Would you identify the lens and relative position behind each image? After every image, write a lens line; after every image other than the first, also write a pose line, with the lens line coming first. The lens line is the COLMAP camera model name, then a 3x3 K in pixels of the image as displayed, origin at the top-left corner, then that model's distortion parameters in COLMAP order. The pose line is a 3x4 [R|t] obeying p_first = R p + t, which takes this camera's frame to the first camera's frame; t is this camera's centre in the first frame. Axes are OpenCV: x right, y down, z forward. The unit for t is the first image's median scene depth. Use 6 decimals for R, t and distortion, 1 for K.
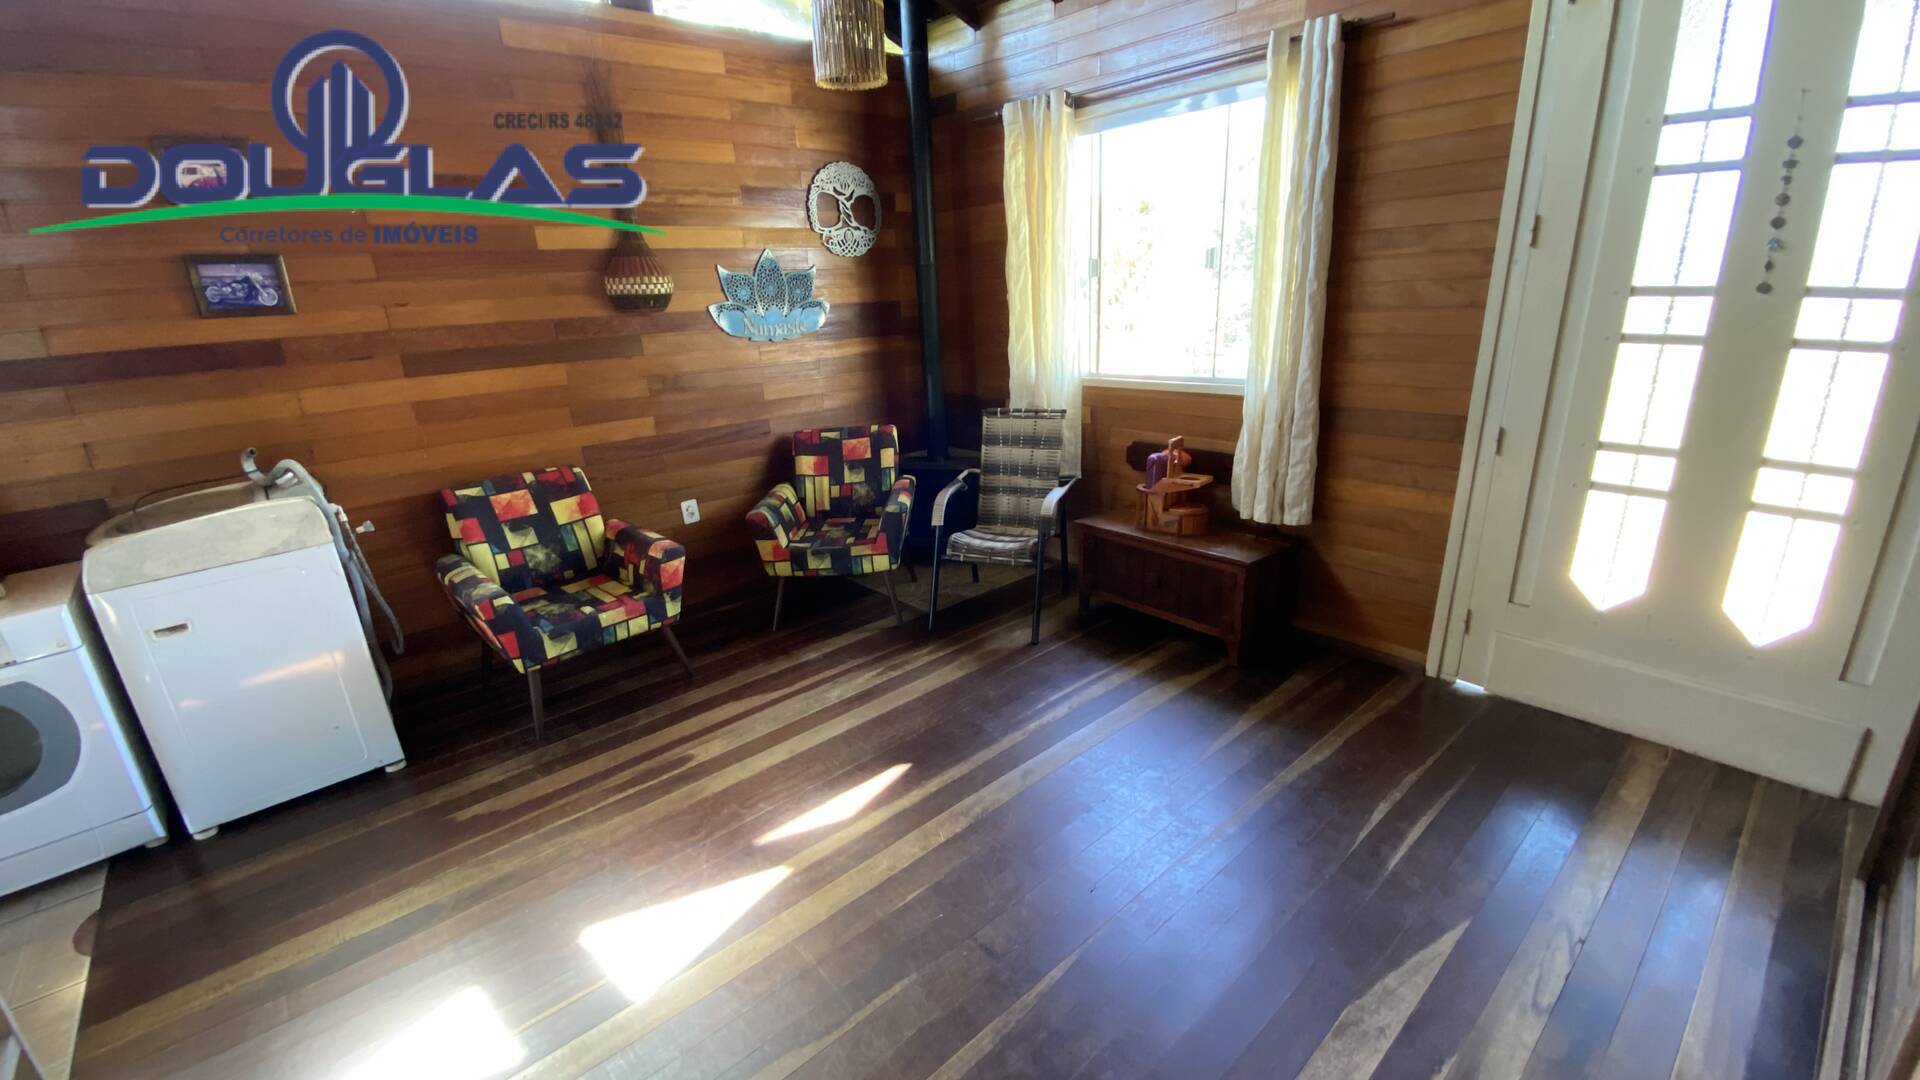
lens RADIAL K [[758.2, 0, 980.4], [0, 758.2, 546.0], [0, 0, 1]] dist [0.027394, -0.034697]
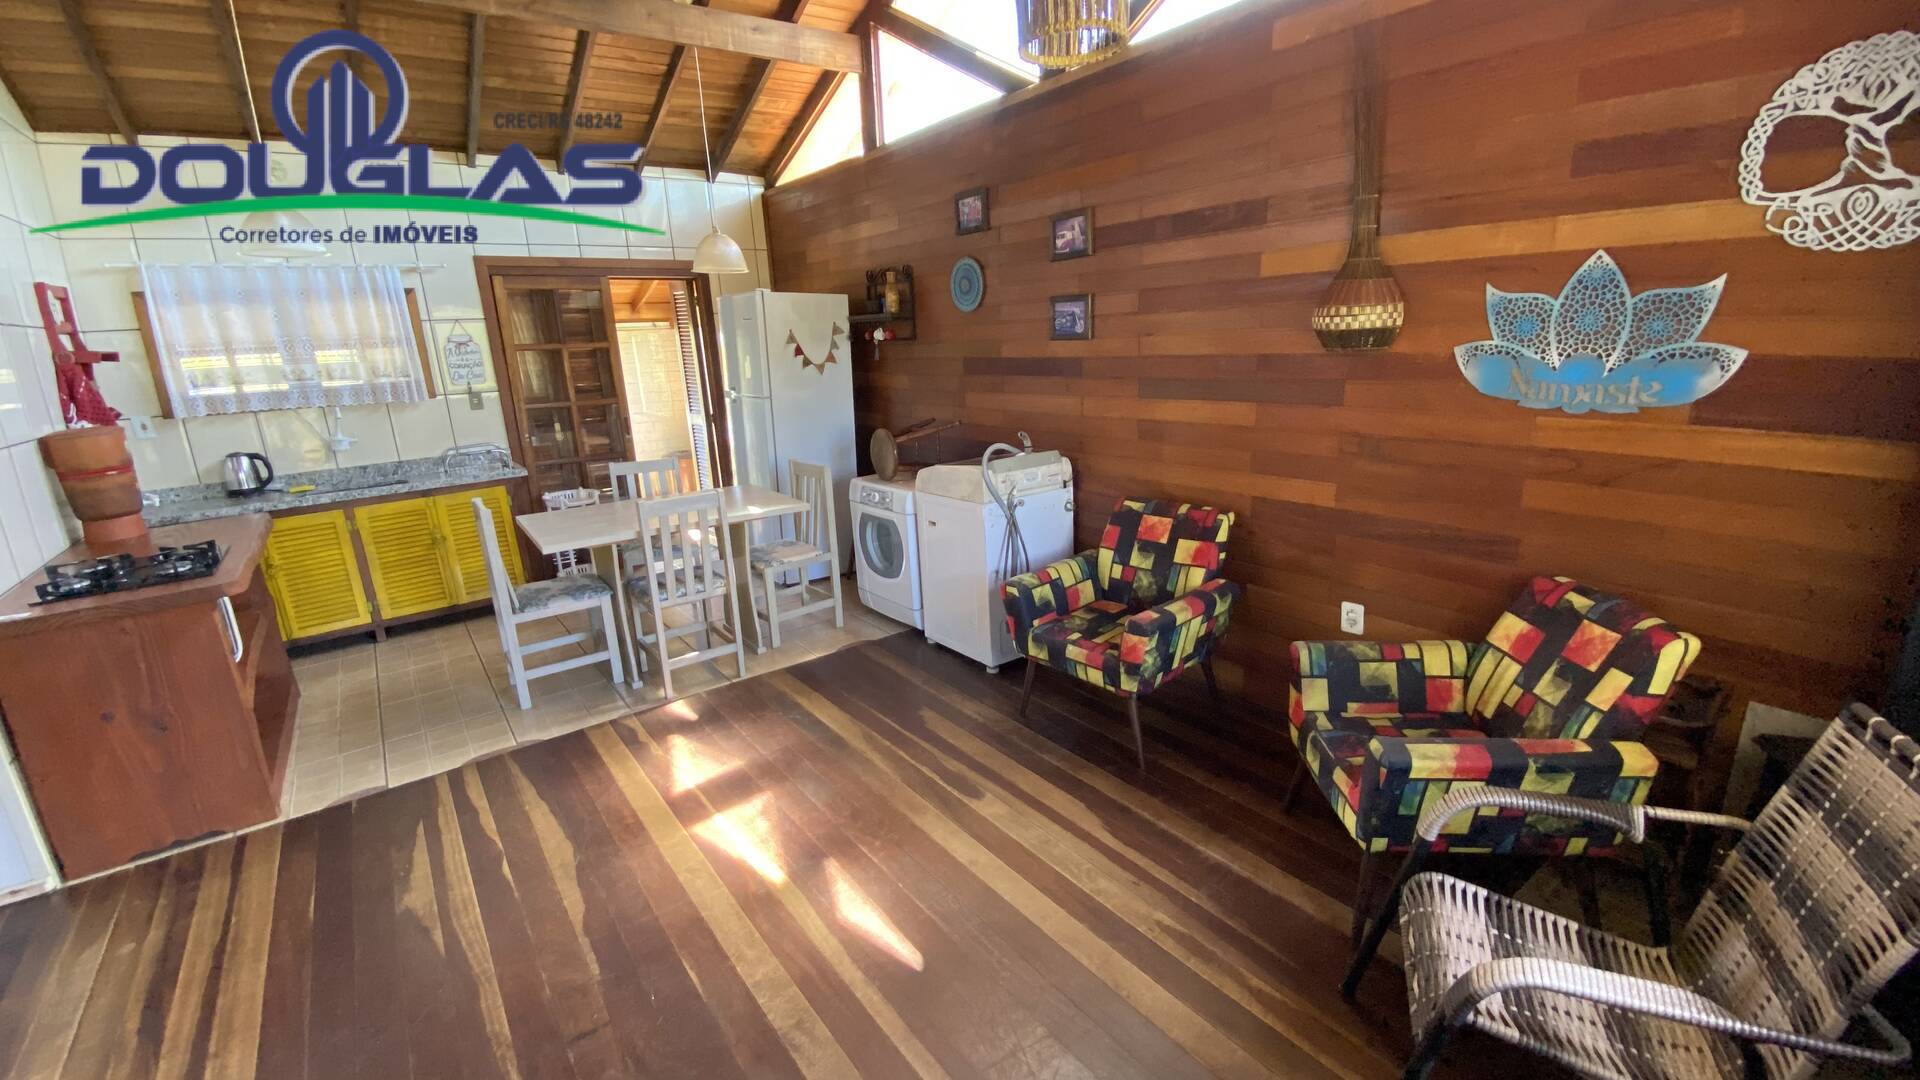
lens RADIAL K [[793.1, 0, 958.3], [0, 793.1, 541.9], [0, 0, 1]] dist [0.031785, -0.027920]
pose [[-0.097754, 0.304538, -0.947471, 0.448226], [-0.275014, 0.906693, 0.319805, -0.312224], [0.956458, 0.291830, -0.004881, 0.759475]]
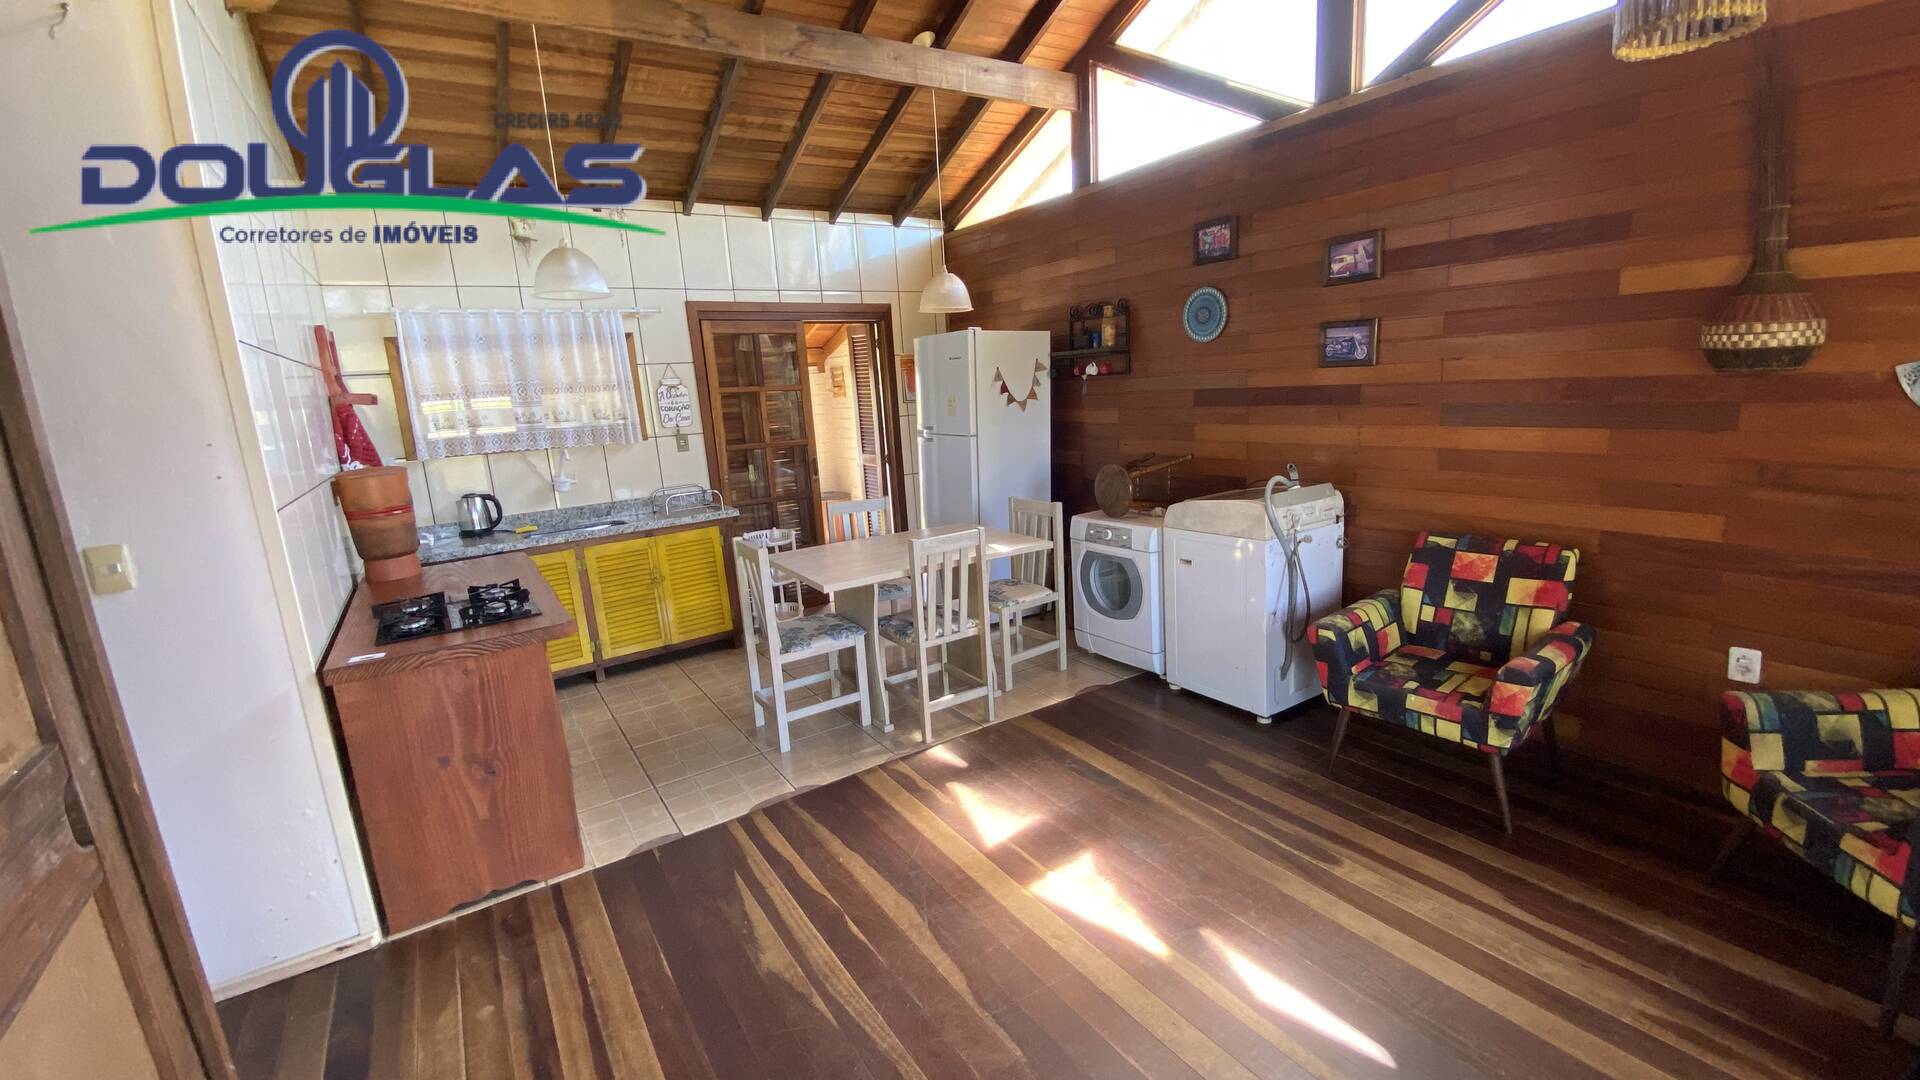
lens RADIAL K [[793.1, 0, 958.3], [0, 793.1, 541.9], [0, 0, 1]] dist [0.031785, -0.027920]
pose [[-0.157879, 0.255266, -0.953894, 0.442155], [-0.254167, 0.922956, 0.289054, -0.209338], [0.954187, 0.288084, -0.080836, 0.457585]]
